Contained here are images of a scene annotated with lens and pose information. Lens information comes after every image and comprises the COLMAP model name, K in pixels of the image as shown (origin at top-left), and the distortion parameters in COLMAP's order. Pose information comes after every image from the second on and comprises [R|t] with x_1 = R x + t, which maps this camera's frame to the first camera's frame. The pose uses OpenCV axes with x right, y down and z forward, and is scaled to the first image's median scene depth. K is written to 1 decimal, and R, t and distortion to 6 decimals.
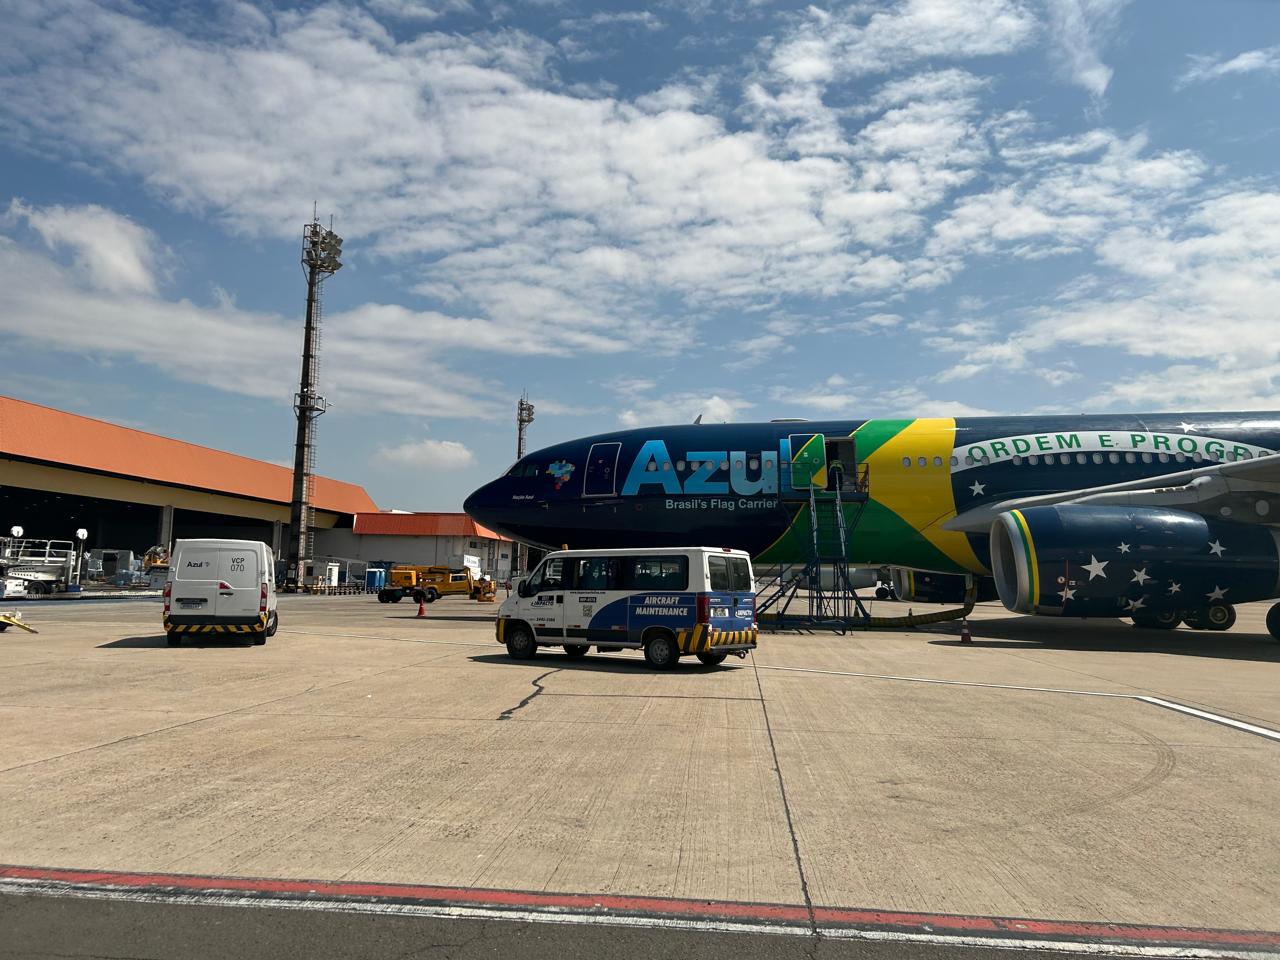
lens RADIAL K [[947.9, 0, 640.0], [0, 947.9, 480.0], [0, 0, 1]] dist [0.188928, -0.197990]
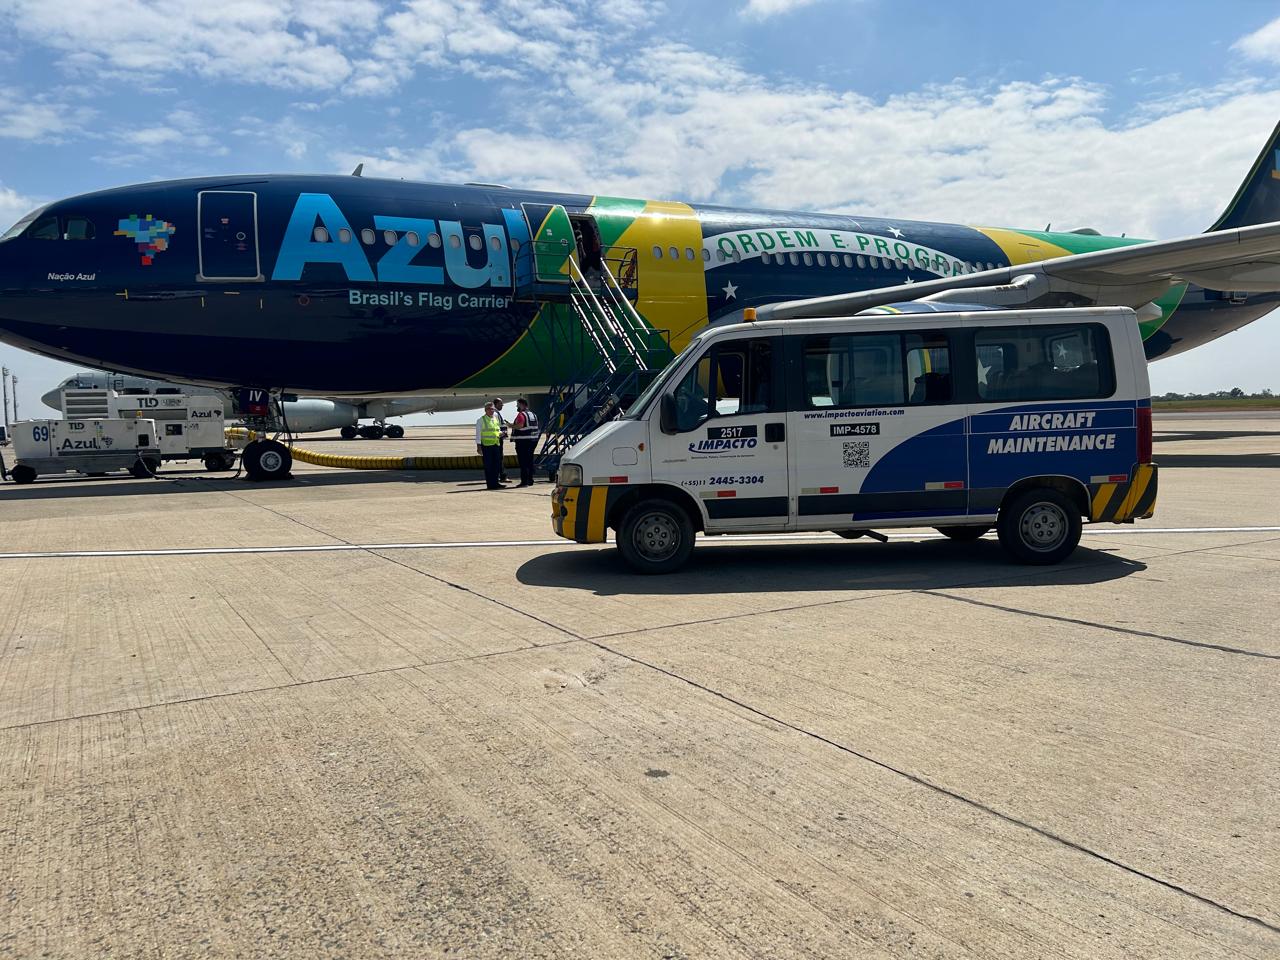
lens RADIAL K [[971.9, 0, 640.0], [0, 971.9, 480.0], [0, 0, 1]] dist [0.059195, -0.086105]
pose [[0.820914, -0.070883, 0.566636, -0.191821], [-0.021487, 0.987729, 0.154689, 0.041161], [-0.570648, -0.139162, 0.809318, 0.347102]]
